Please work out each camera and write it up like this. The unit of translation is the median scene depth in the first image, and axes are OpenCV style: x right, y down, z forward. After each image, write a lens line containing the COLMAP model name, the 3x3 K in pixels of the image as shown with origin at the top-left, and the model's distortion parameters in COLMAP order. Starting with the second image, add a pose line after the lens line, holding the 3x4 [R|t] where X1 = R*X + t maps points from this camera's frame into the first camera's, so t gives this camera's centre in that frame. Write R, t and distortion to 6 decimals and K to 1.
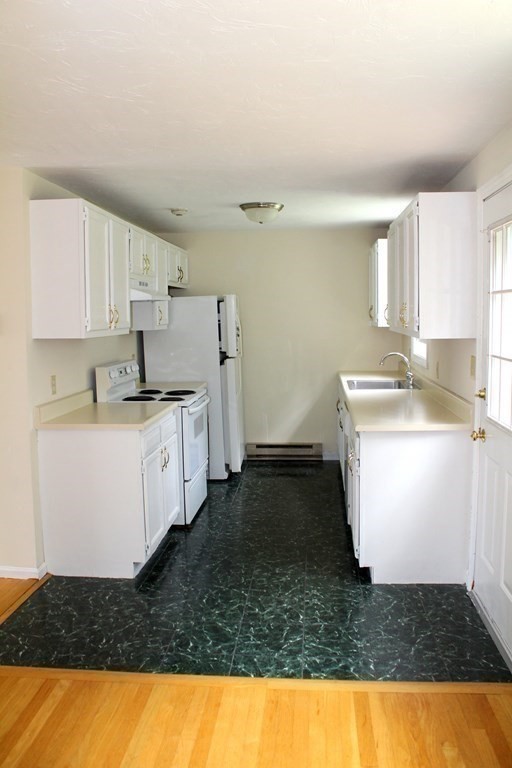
lens RADIAL K [[641.8, 0, 256.0], [0, 641.8, 384.0], [0, 0, 1]] dist [-0.196937, 0.190406]
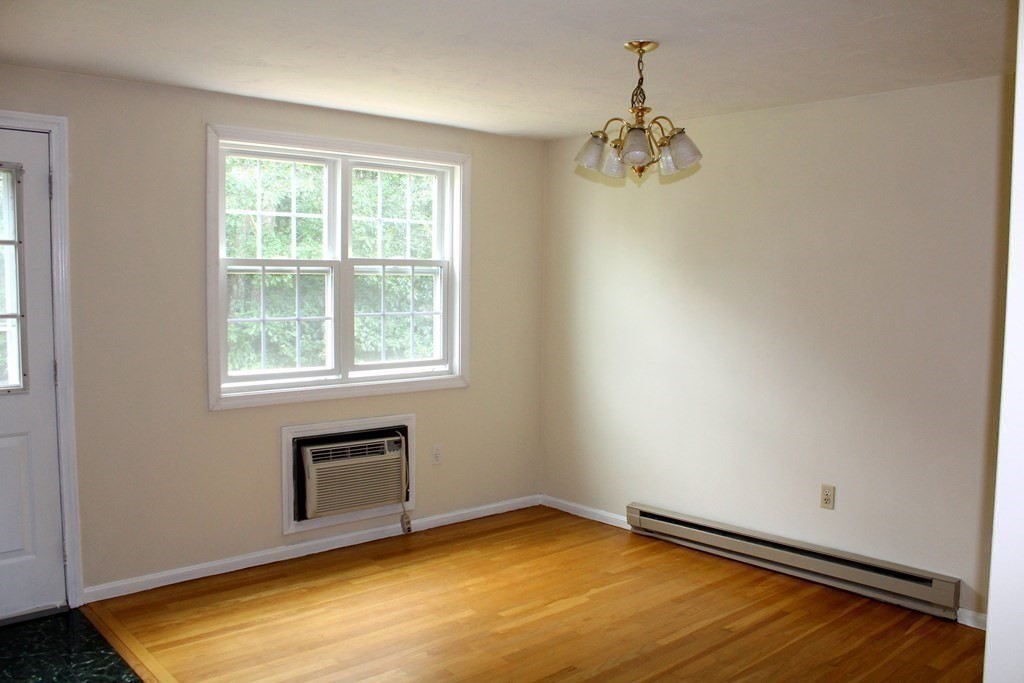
lens RADIAL K [[855.8, 0, 512.0], [0, 855.8, 341.5], [0, 0, 1]] dist [-0.196937, 0.190406]
pose [[-0.721907, -0.044357, 0.690567, -0.613014], [0.076180, 0.986784, 0.143021, -0.069330], [-0.687784, 0.155855, -0.708987, 0.790340]]
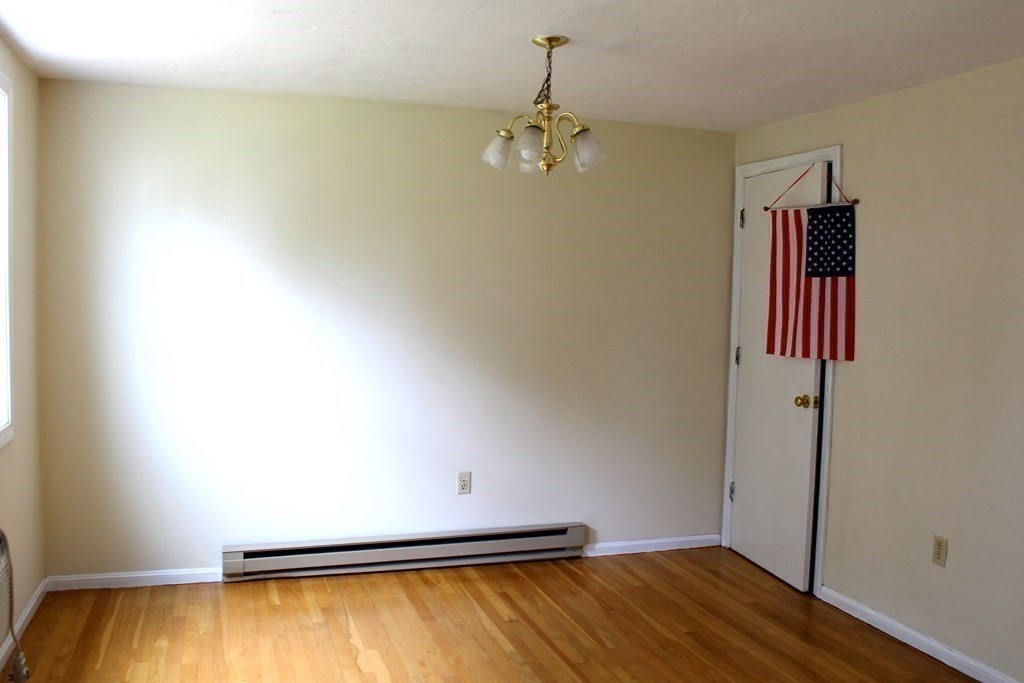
lens RADIAL K [[921.0, 0, 512.0], [0, 921.0, 341.5], [0, 0, 1]] dist [-0.206694, 0.222642]
pose [[-0.919901, 0.017999, -0.391737, 0.093397], [-0.051100, 0.984927, 0.165250, -0.081426], [0.388806, 0.172032, -0.905116, 0.877803]]
